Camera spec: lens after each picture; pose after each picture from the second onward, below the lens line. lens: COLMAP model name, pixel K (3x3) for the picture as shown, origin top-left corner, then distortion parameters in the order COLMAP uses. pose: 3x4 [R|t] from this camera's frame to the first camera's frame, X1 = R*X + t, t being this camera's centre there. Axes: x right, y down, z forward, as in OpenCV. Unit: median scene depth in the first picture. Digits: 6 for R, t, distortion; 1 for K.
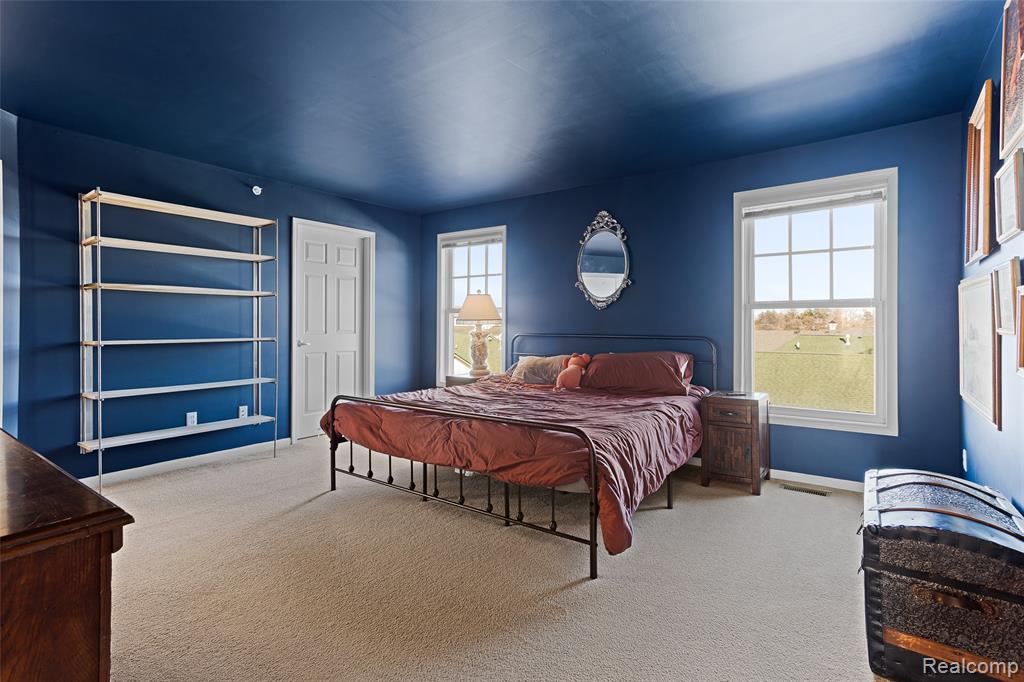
lens RADIAL K [[496.8, 0, 513.7], [0, 496.8, 326.3], [0, 0, 1]] dist [0.028432, 0.000229]
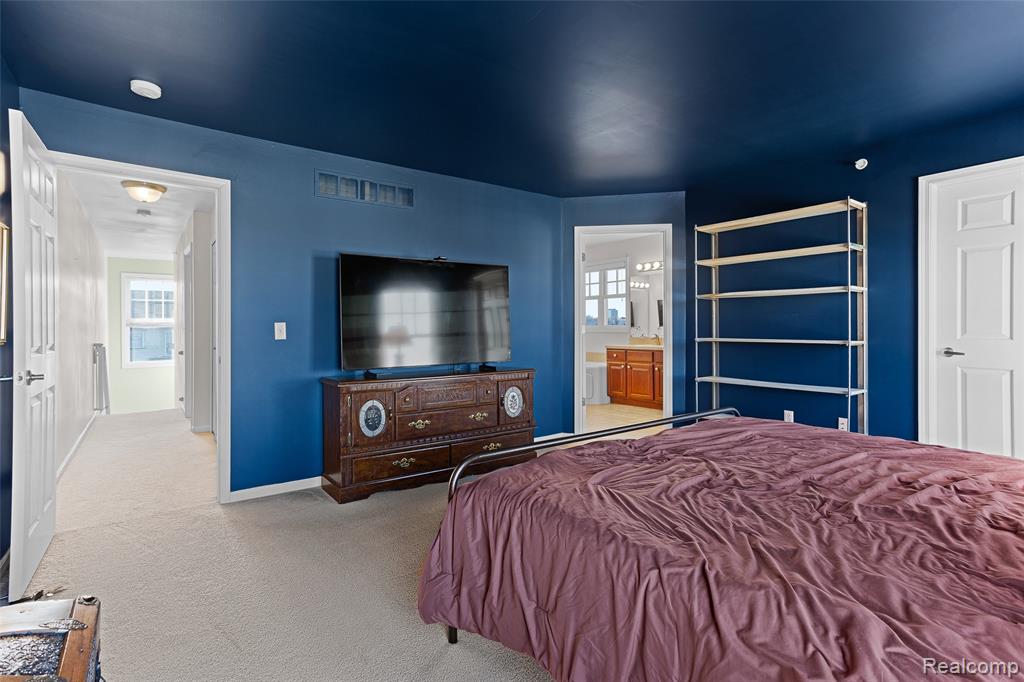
lens RADIAL K [[496.8, 0, 513.7], [0, 496.8, 326.3], [0, 0, 1]] dist [0.028432, 0.000229]
pose [[-0.273008, -0.001588, -0.962010, 0.469820], [-0.002233, 0.999997, -0.001017, 0.000489], [0.962009, 0.001871, -0.273011, 0.687213]]
